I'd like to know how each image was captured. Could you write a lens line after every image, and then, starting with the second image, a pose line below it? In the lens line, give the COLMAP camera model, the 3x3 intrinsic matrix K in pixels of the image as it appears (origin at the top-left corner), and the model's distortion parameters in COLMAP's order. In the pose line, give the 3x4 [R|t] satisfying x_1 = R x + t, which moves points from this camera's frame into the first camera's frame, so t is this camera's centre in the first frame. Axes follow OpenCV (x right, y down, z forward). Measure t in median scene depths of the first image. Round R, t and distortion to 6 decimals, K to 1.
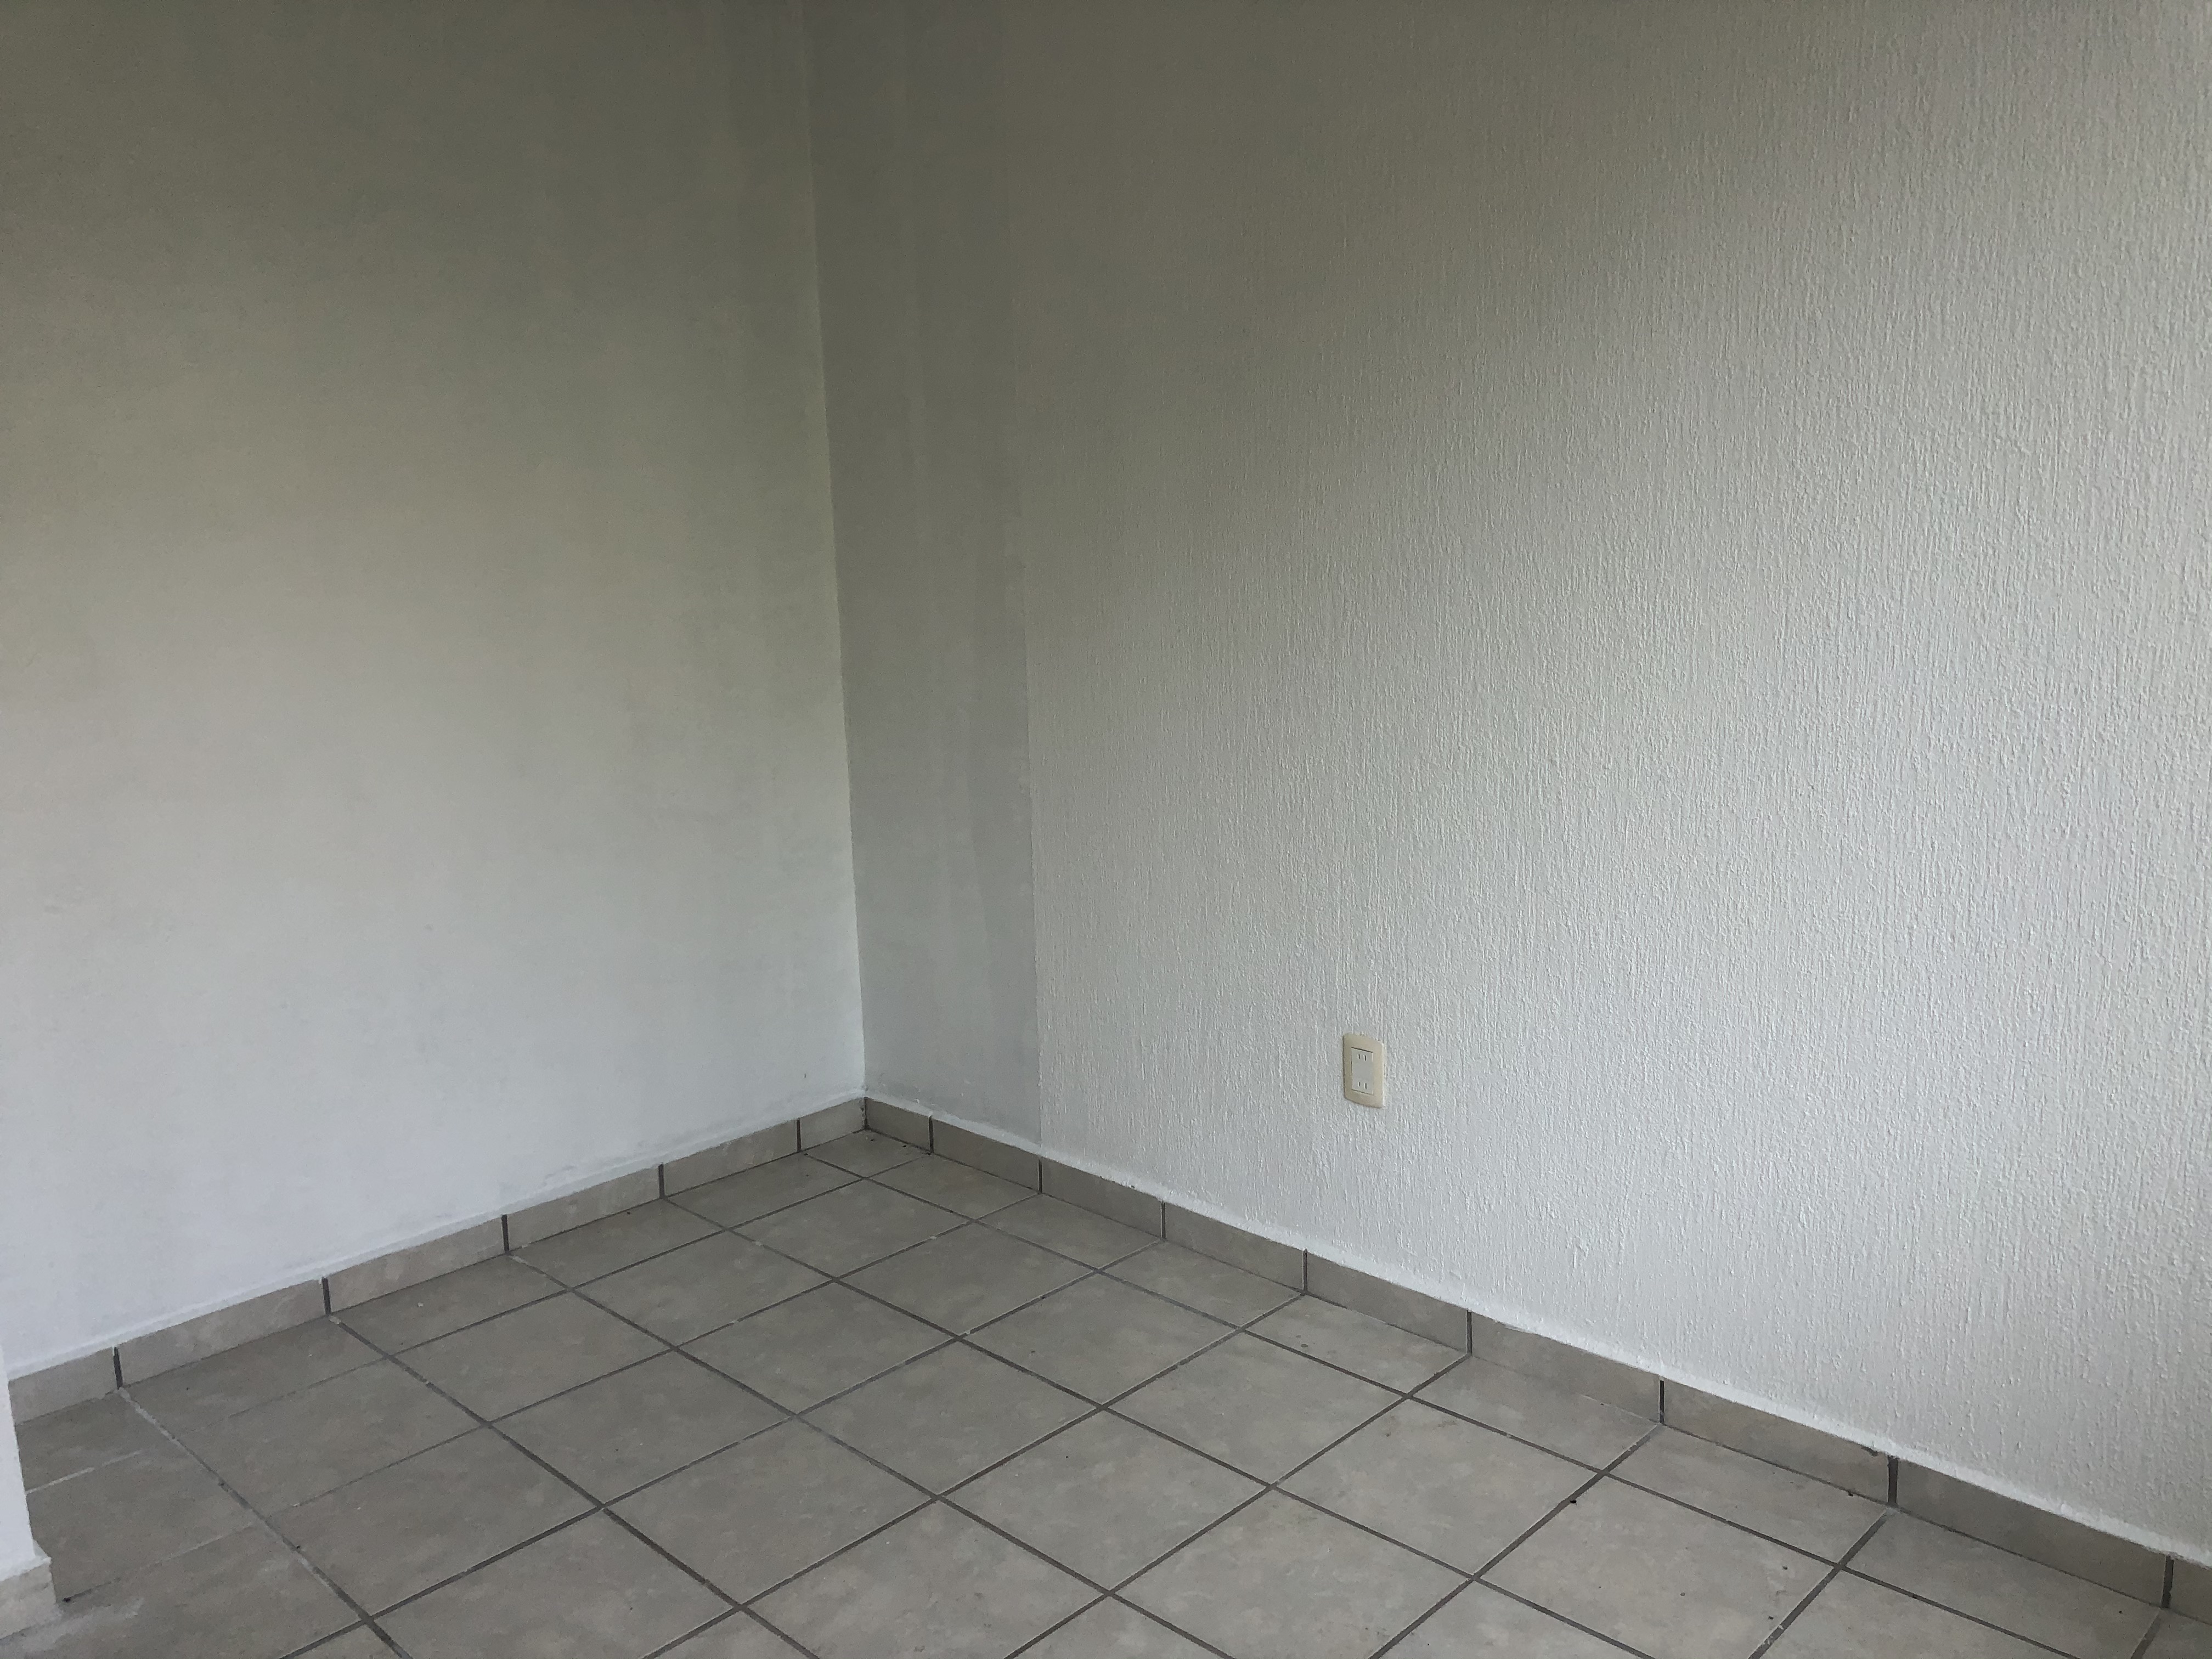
lens RADIAL K [[1814.3, 0, 1117.3], [0, 1814.3, 829.6], [0, 0, 1]] dist [-0.000422, 0.063587]
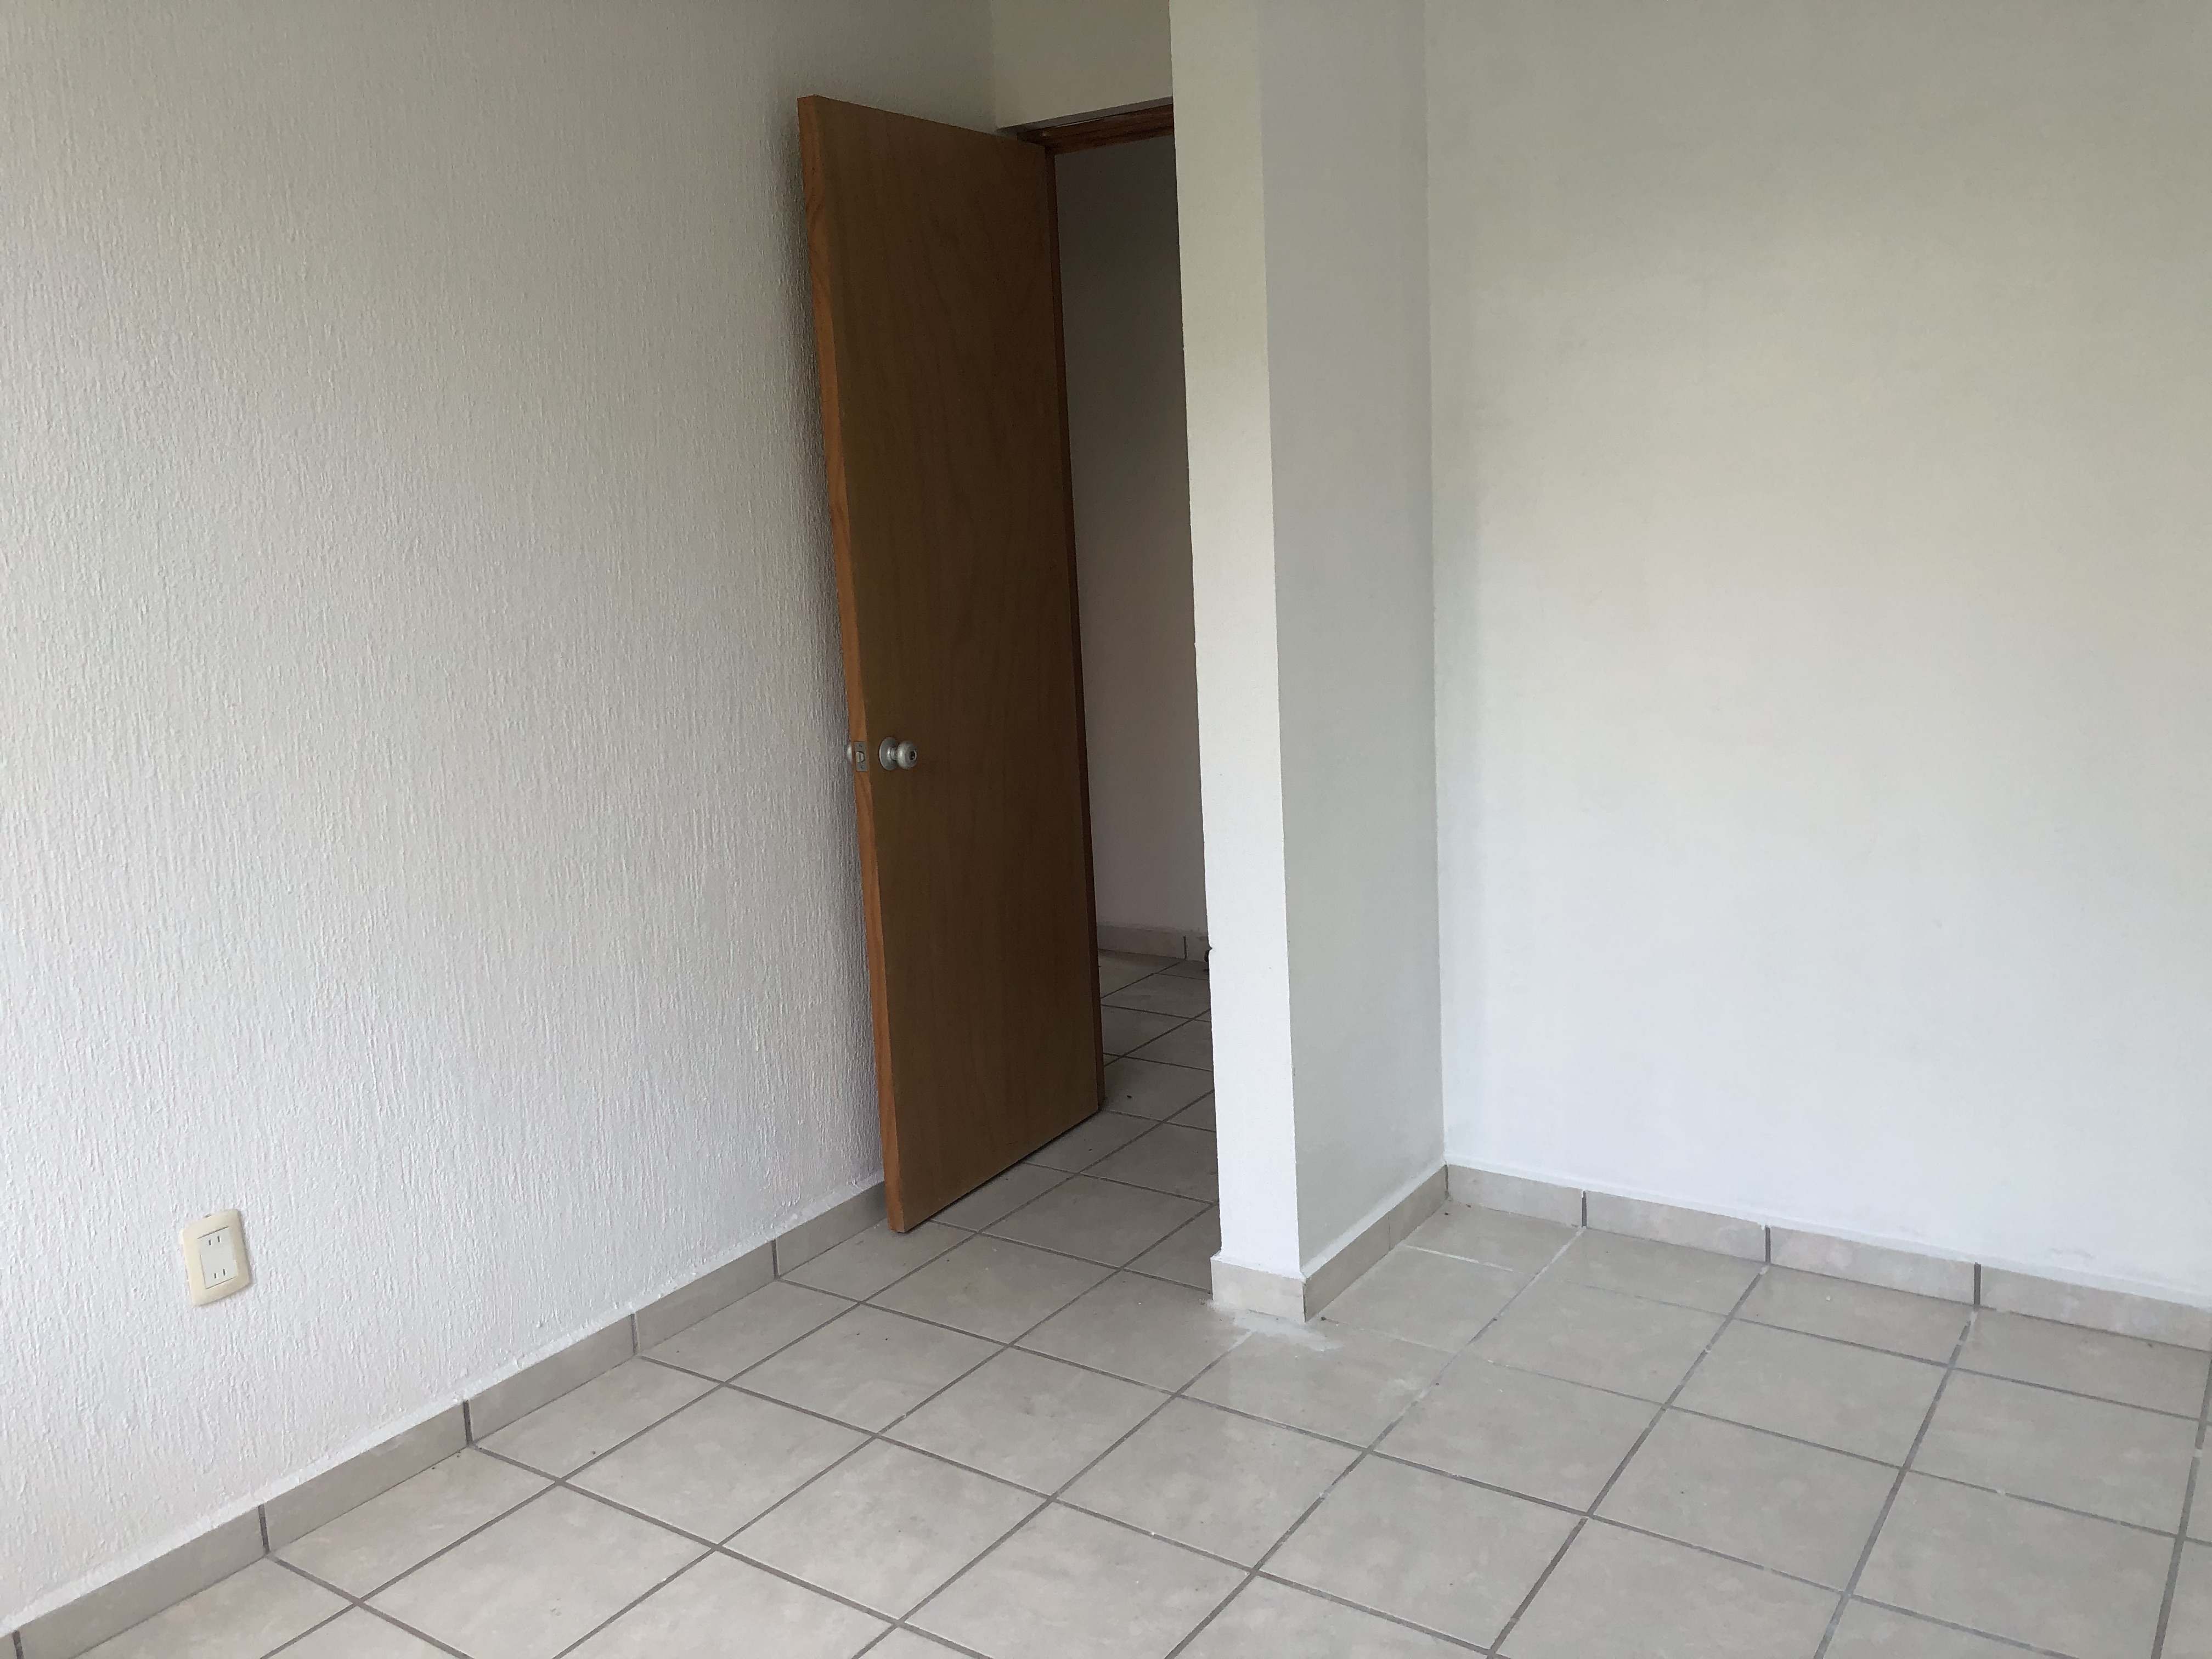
lens RADIAL K [[1814.3, 0, 1117.3], [0, 1814.3, 829.6], [0, 0, 1]] dist [-0.000422, 0.063587]
pose [[0.163186, 0.208392, -0.964336, 0.458123], [-0.148354, 0.971507, 0.184837, -0.107121], [0.975378, 0.112900, 0.189452, 0.454567]]
